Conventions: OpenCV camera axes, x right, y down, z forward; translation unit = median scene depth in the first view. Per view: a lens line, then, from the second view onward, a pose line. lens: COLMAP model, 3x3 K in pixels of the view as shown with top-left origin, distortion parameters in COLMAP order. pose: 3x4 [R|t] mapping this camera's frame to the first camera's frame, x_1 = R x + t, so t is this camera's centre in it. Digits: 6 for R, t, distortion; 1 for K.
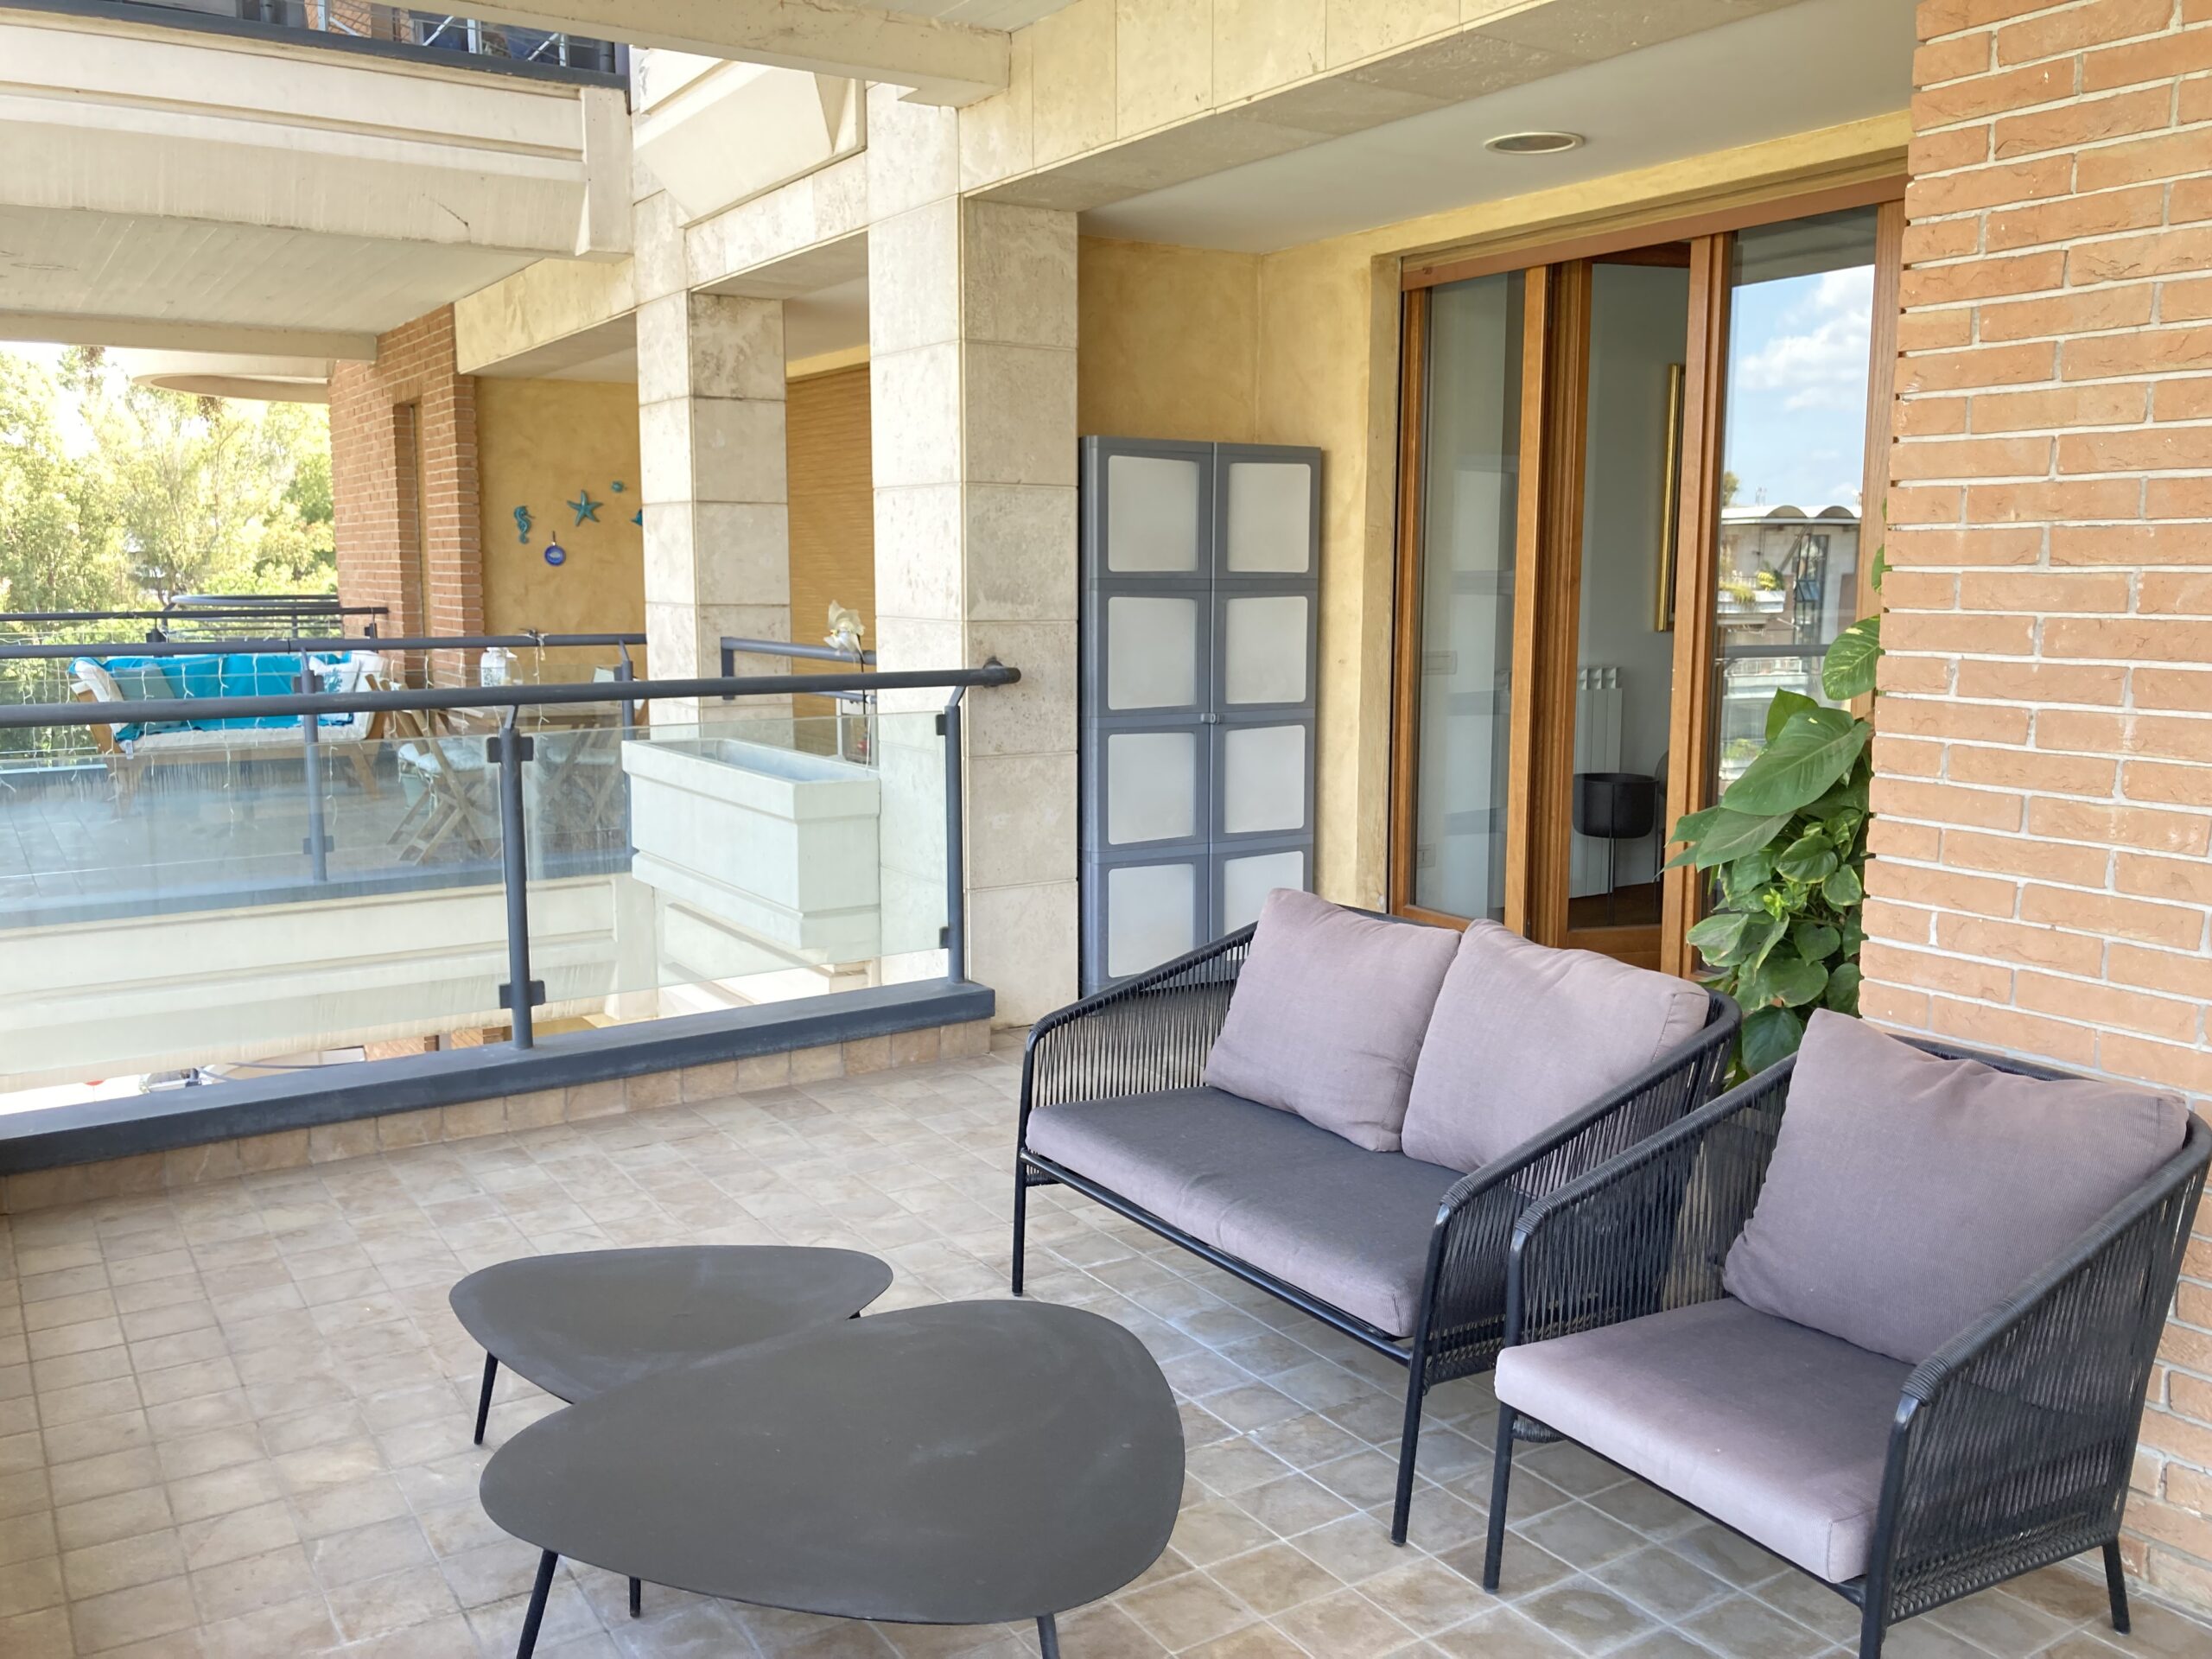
lens RADIAL K [[1778.9, 0, 1095.5], [0, 1778.9, 833.4], [0, 0, 1]] dist [0.042684, -0.113446]
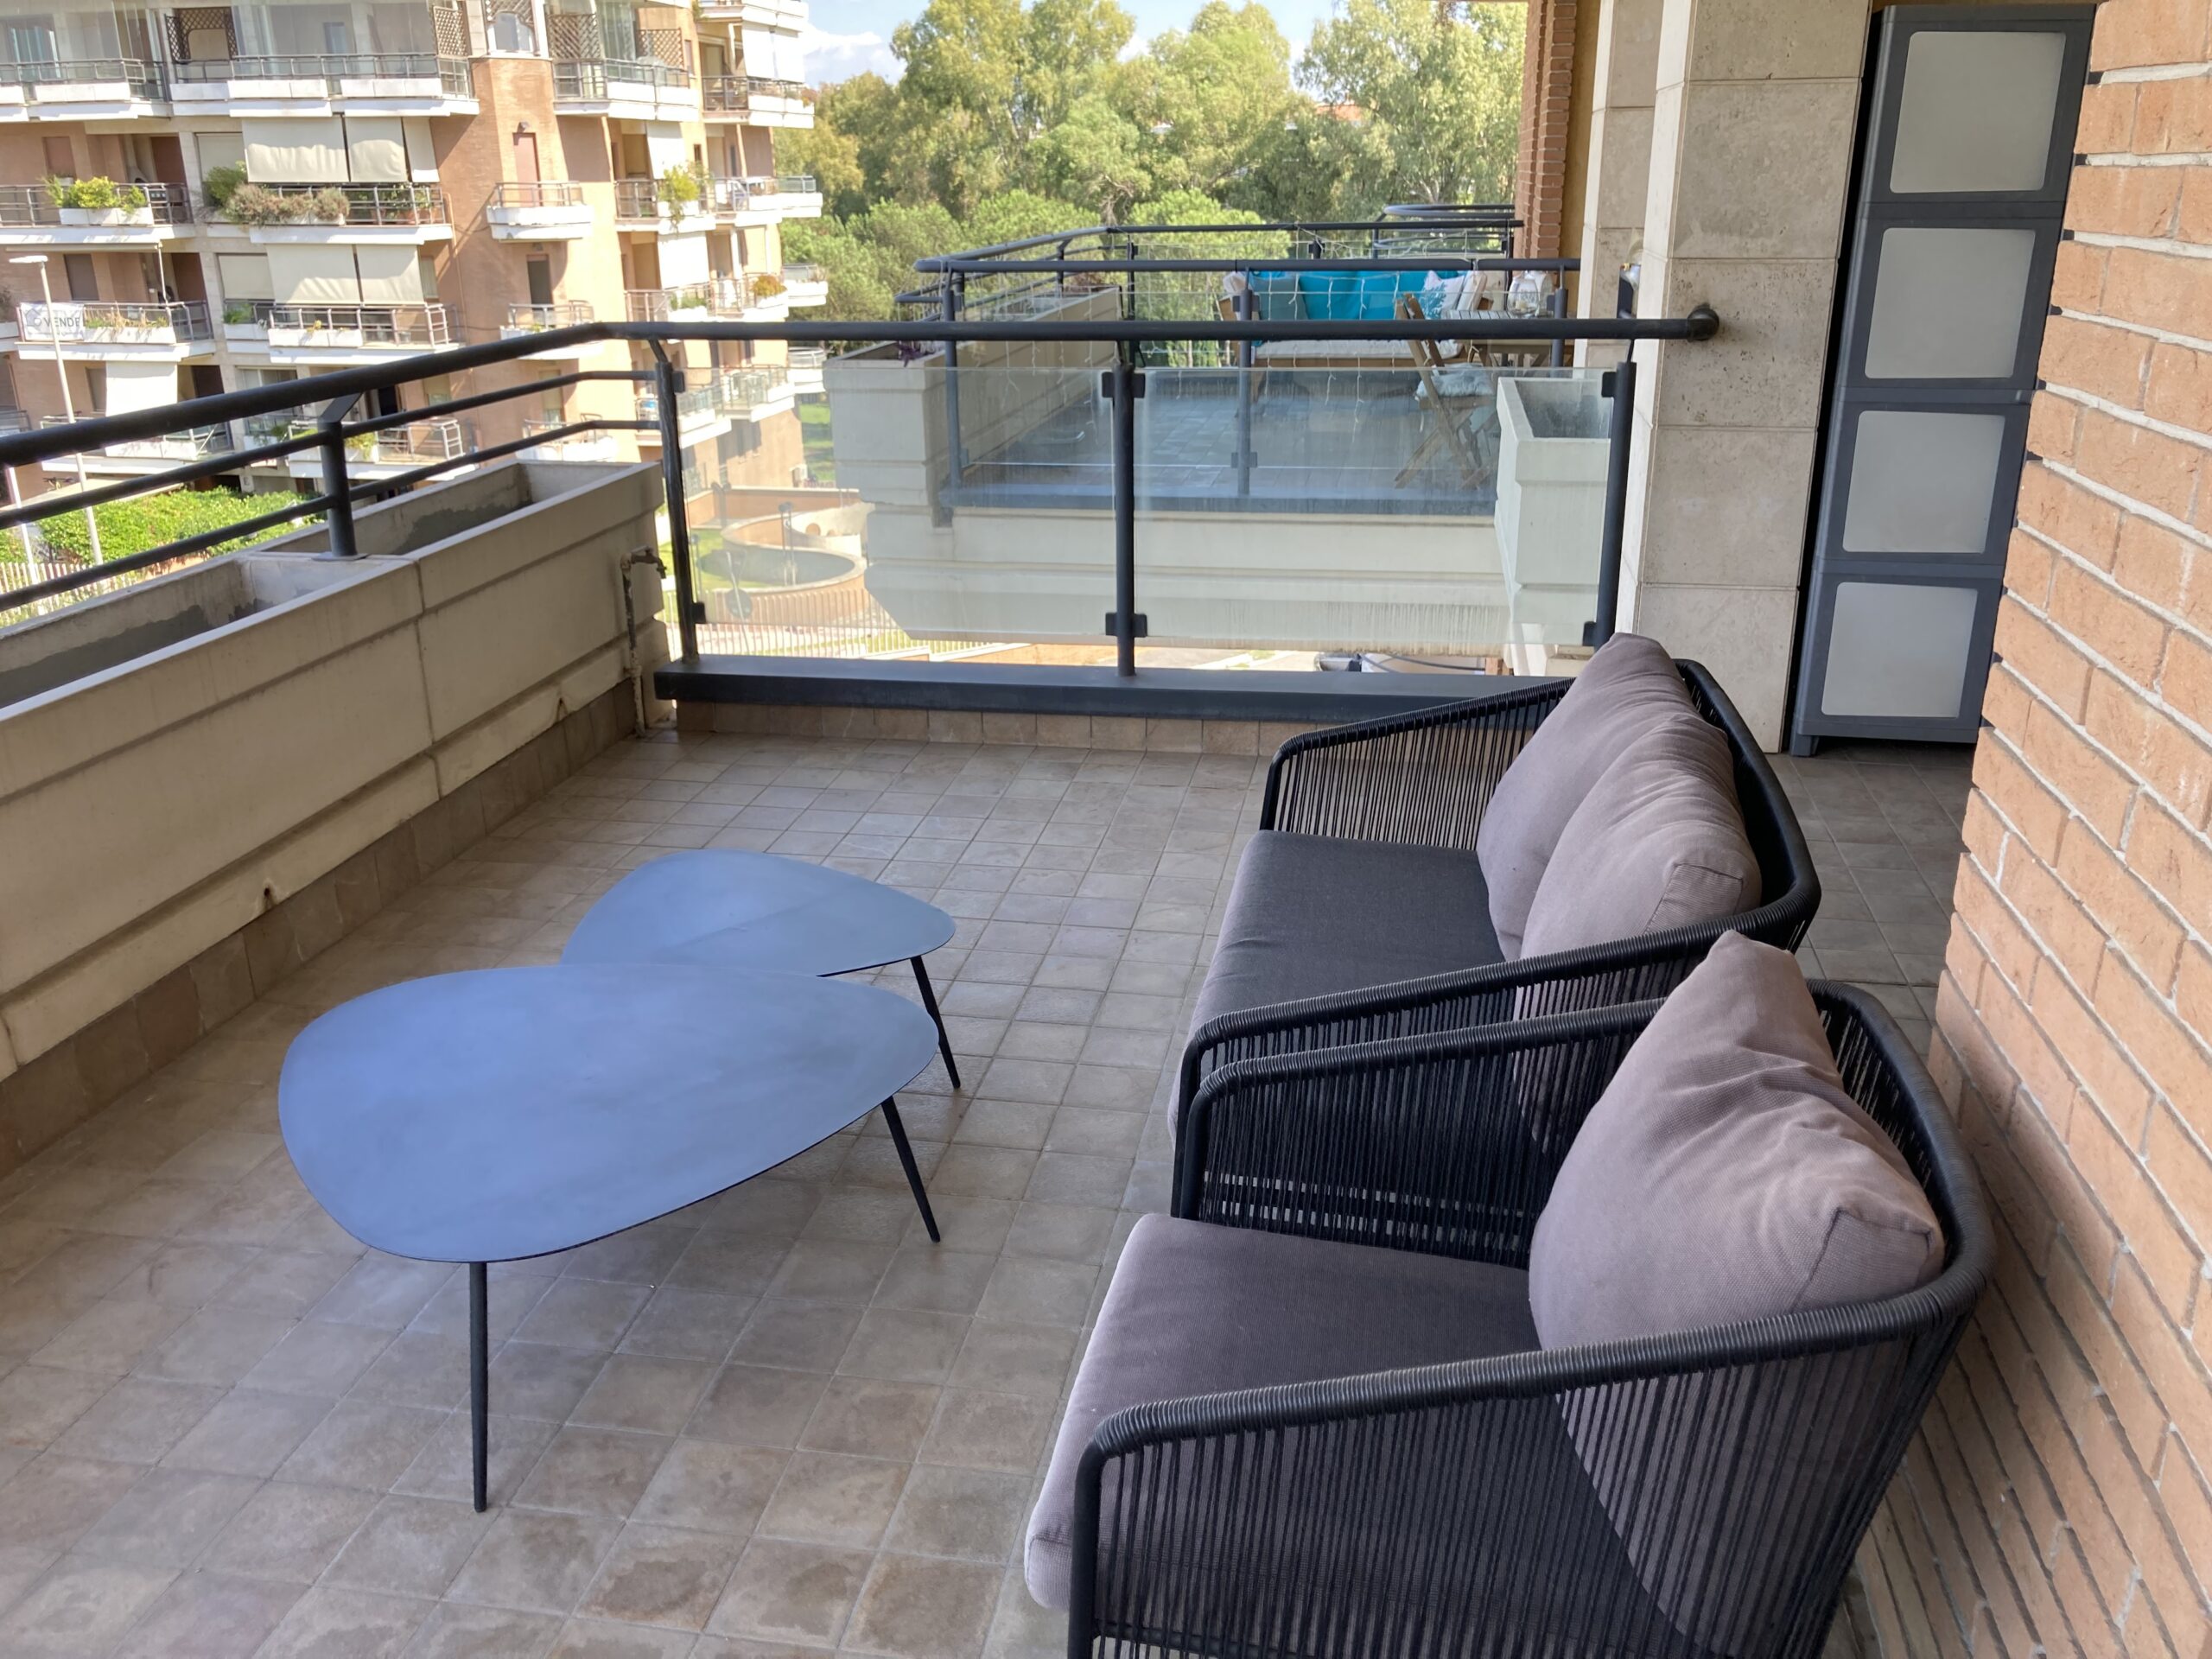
lens RADIAL K [[1804.0, 0, 1097.6], [0, 1804.0, 834.1], [0, 0, 1]] dist [-0.007755, -0.006988]
pose [[0.724903, 0.224325, -0.651302, 0.339396], [-0.085072, 0.967406, 0.238513, -0.037029], [0.683578, -0.117491, 0.720359, 0.181460]]
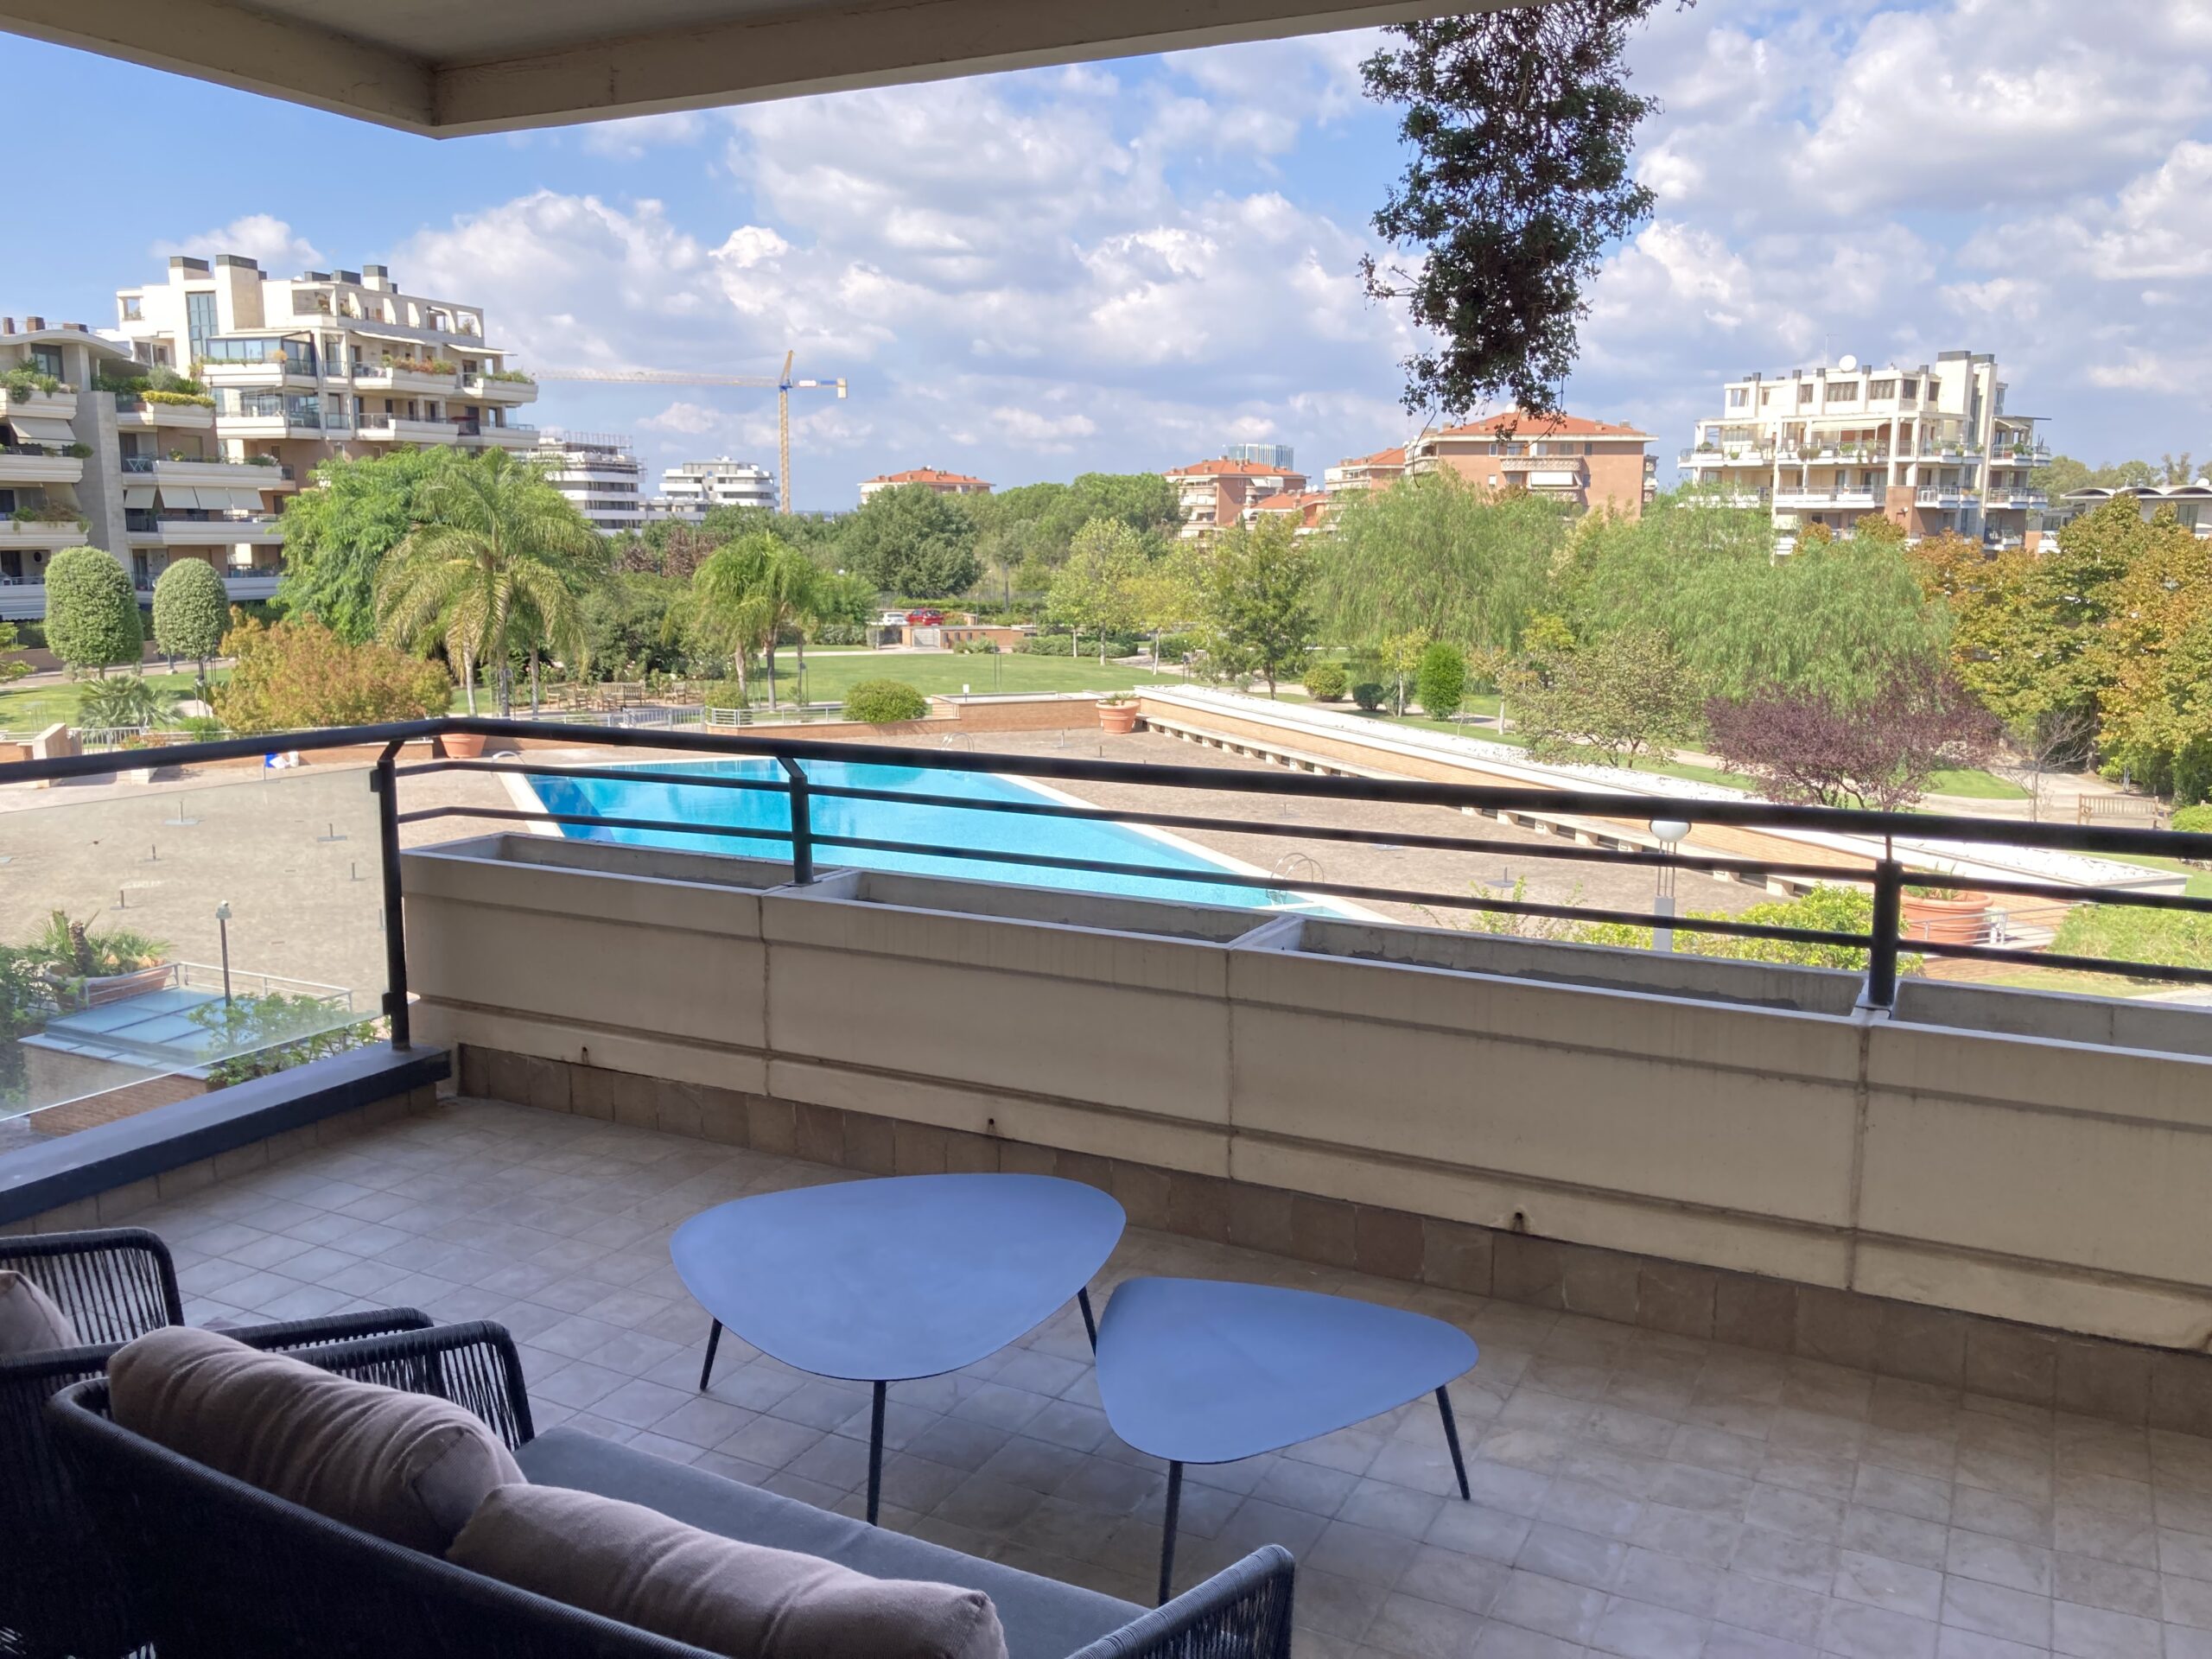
lens RADIAL K [[1855.1, 0, 1101.7], [0, 1855.1, 809.7], [0, 0, 1]] dist [-0.000262, 0.038684]
pose [[-0.874934, 0.066122, -0.479707, 0.194189], [-0.078301, 0.958279, 0.274899, -0.186865], [0.477871, 0.278080, -0.833253, 0.950707]]
